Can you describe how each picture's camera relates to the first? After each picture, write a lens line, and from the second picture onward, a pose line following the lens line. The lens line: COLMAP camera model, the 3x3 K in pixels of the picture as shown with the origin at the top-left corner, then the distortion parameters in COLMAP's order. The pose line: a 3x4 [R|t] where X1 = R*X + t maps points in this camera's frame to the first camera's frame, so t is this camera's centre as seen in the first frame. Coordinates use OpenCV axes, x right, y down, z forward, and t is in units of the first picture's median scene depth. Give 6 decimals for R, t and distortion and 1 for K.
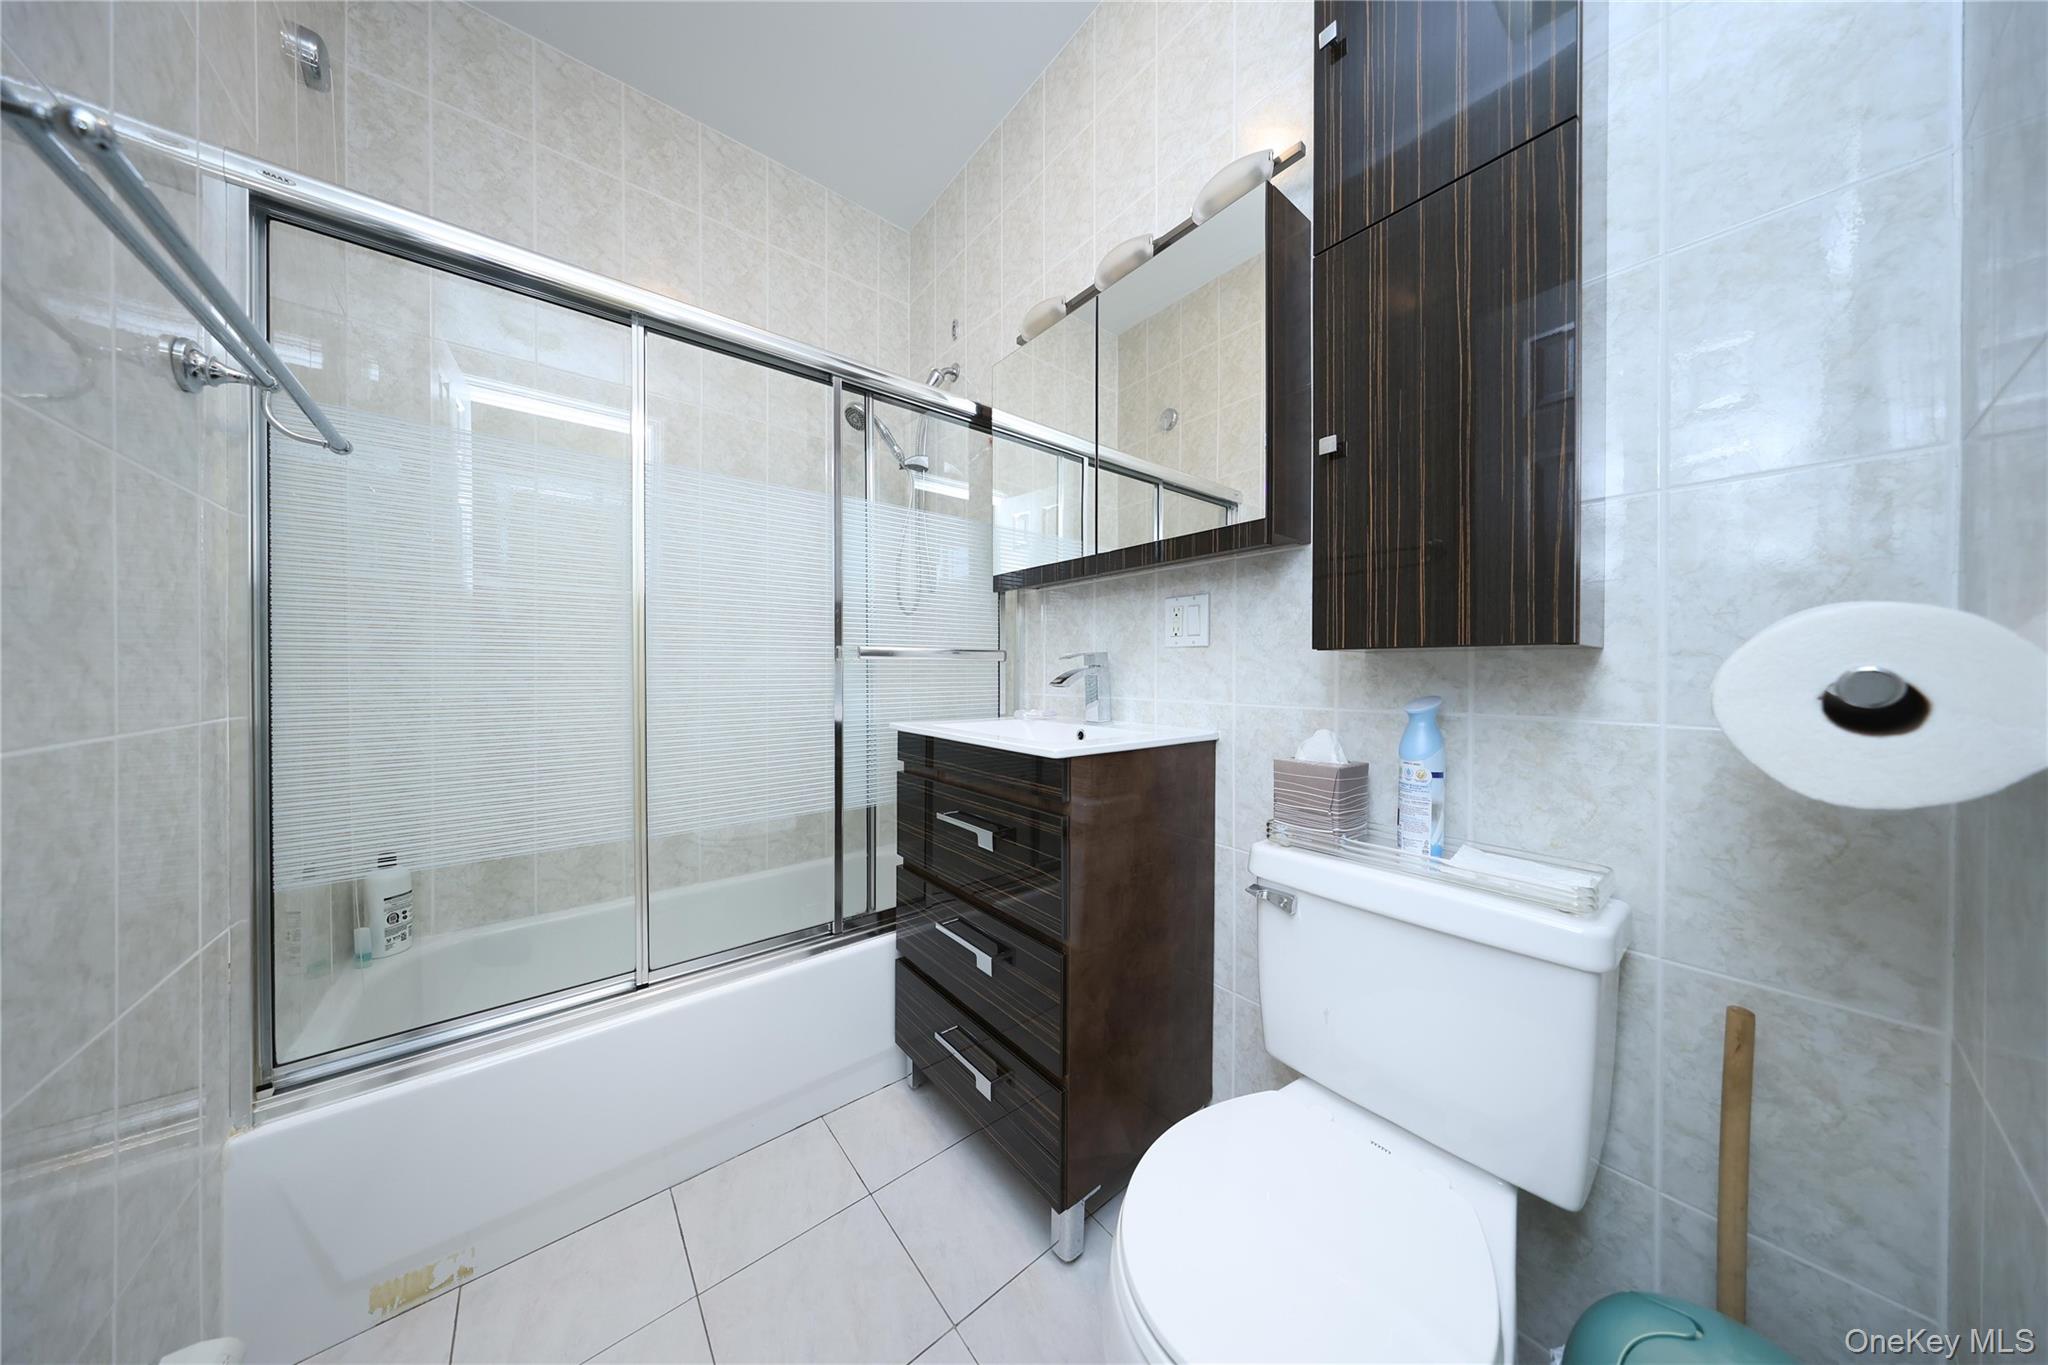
lens RADIAL K [[598.0, 0, 1017.5], [0, 598.0, 673.1], [0, 0, 1]] dist [0.000273, -0.000041]
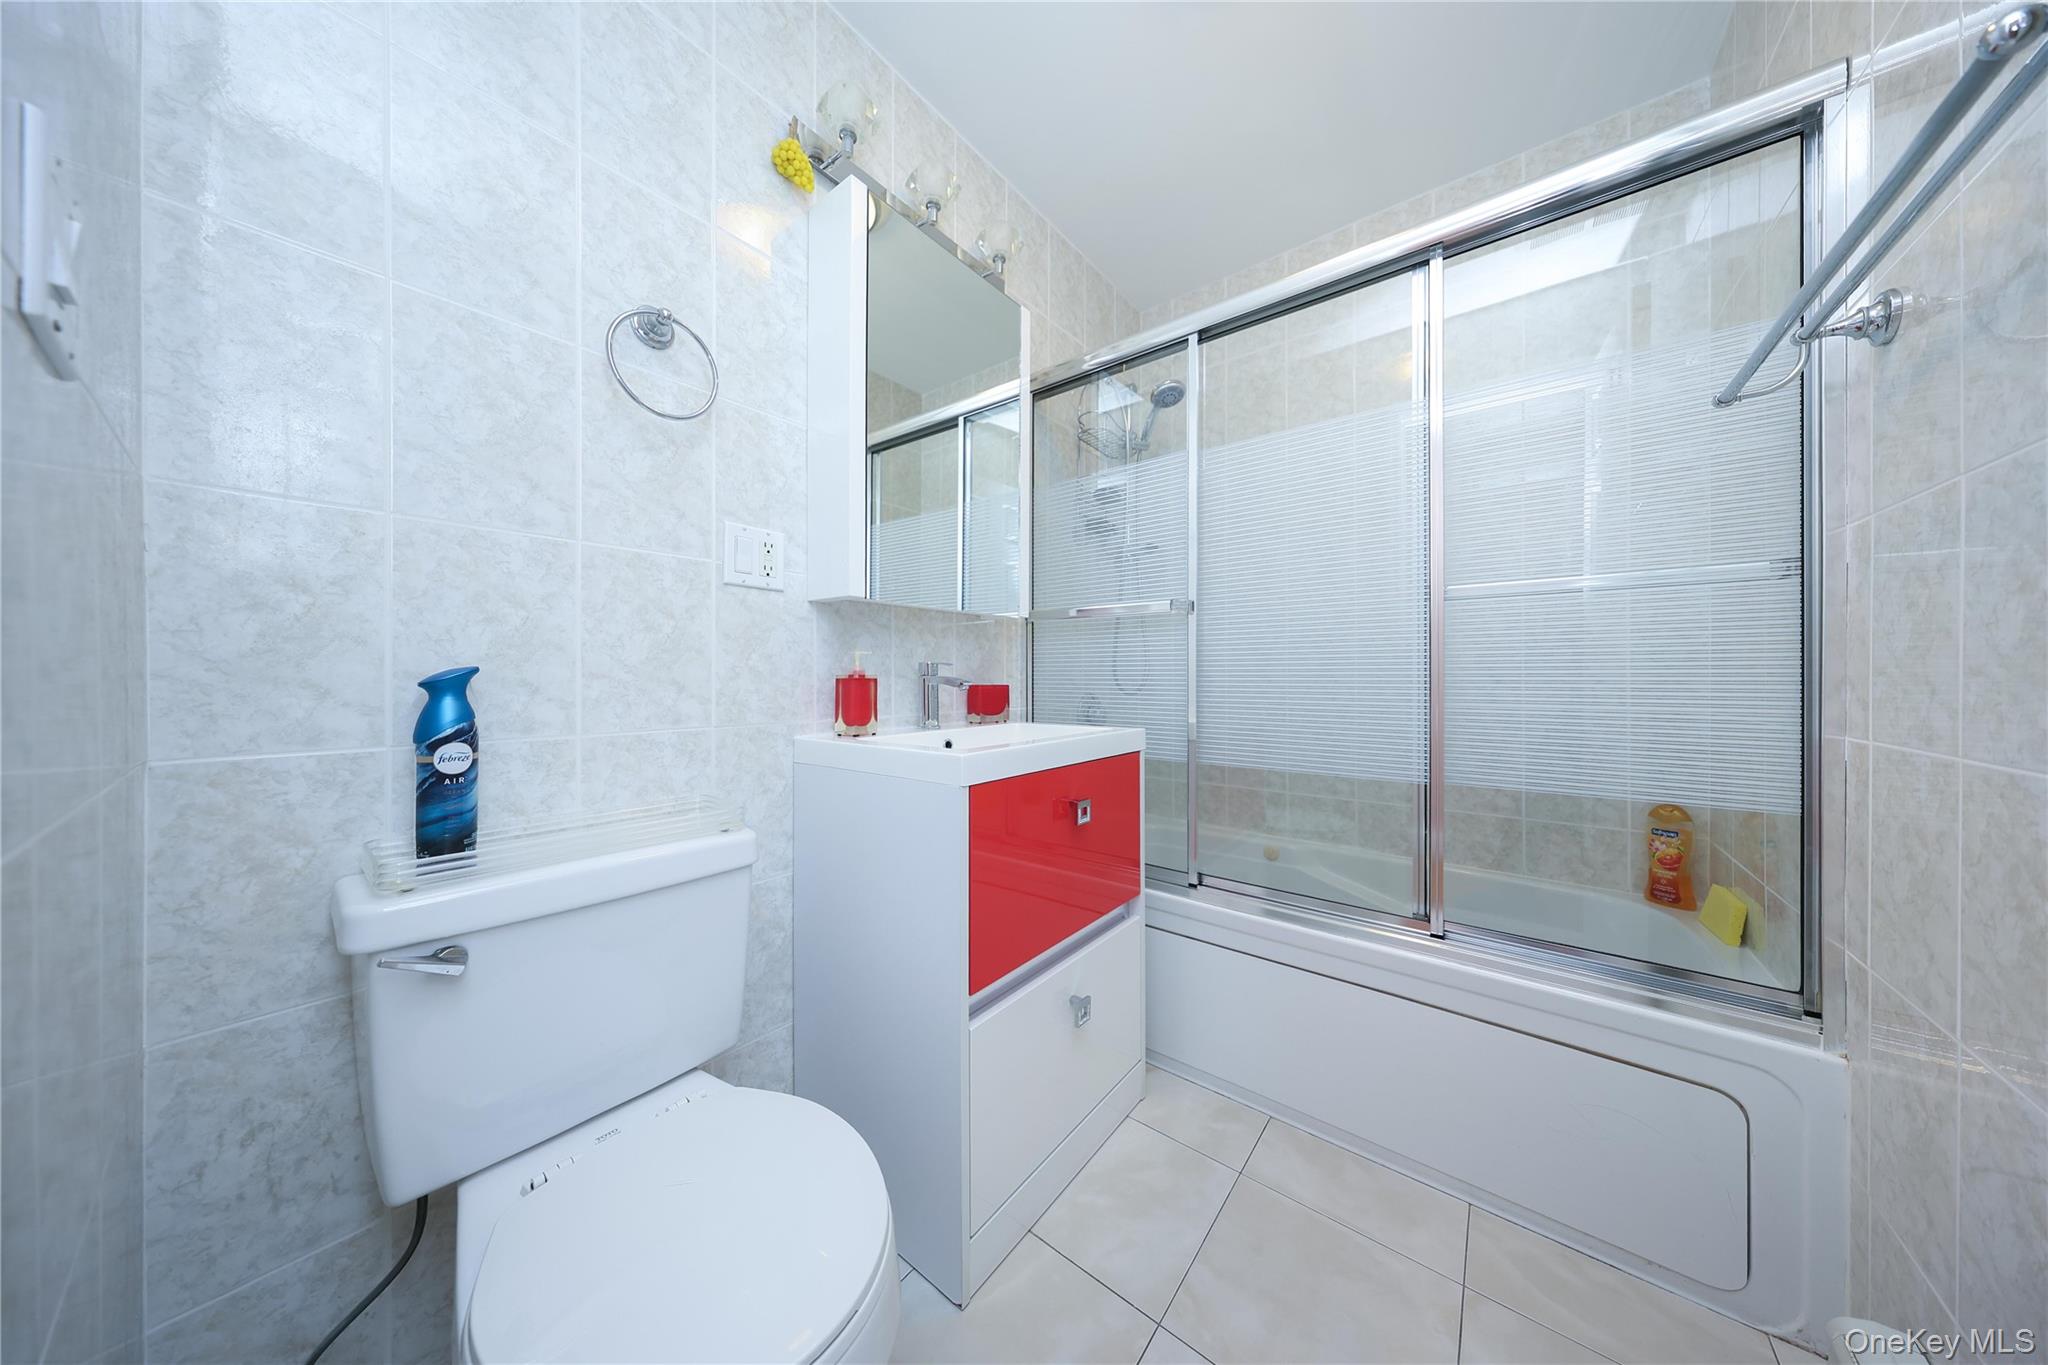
lens RADIAL K [[598.0, 0, 1017.5], [0, 598.0, 673.1], [0, 0, 1]] dist [0.000273, -0.000041]
pose [[-0.241470, 0.001074, 0.970408, 0.023689], [0.002307, 0.999997, -0.000532, -1.333578], [-0.970406, 0.002110, -0.241472, 0.014477]]
